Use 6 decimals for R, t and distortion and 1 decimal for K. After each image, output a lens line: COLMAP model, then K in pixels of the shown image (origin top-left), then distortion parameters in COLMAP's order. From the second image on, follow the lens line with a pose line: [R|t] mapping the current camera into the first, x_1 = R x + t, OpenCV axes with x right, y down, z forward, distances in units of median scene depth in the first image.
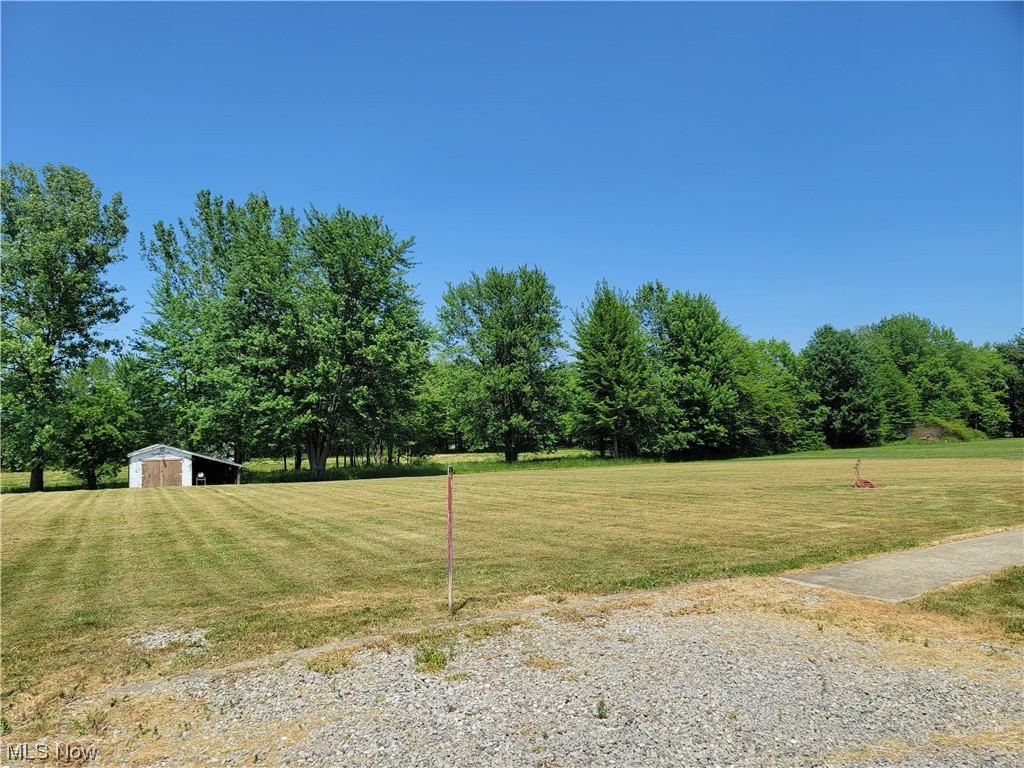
lens RADIAL K [[754.6, 0, 513.4], [0, 754.6, 412.8], [0, 0, 1]] dist [0.084703, -0.050603]
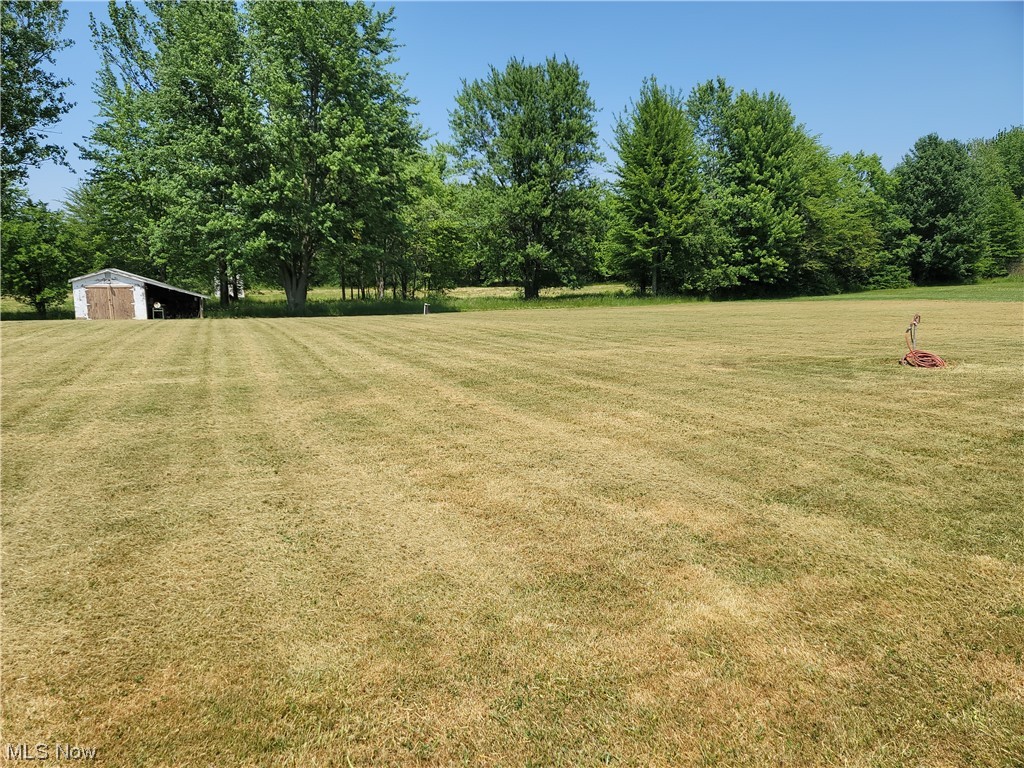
lens RADIAL K [[754.6, 0, 513.4], [0, 754.6, 412.8], [0, 0, 1]] dist [0.084703, -0.050603]
pose [[0.995488, 0.032092, -0.089293, 0.056649], [-0.011939, 0.975951, 0.217661, 0.002873], [0.094131, -0.215613, 0.971931, 0.098775]]
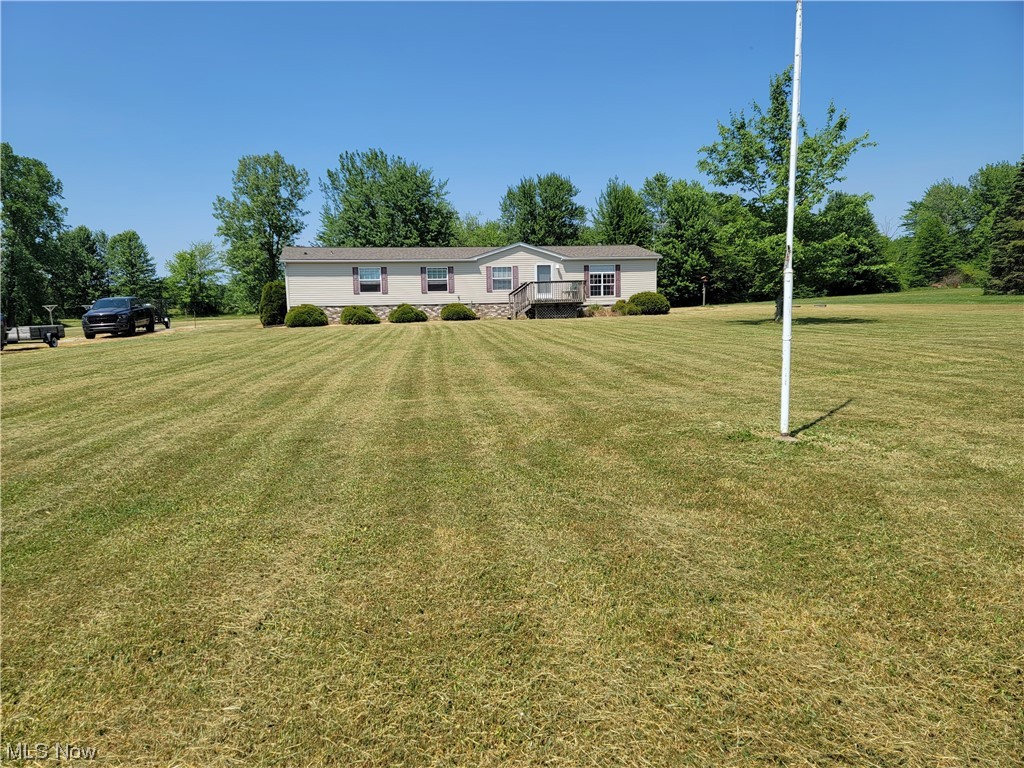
lens RADIAL K [[754.6, 0, 513.4], [0, 754.6, 412.8], [0, 0, 1]] dist [0.084703, -0.050603]
pose [[0.912382, 0.075659, -0.402287, 0.563805], [0.019169, 0.973795, 0.226617, -0.073478], [0.408891, -0.214473, 0.887023, -0.427709]]
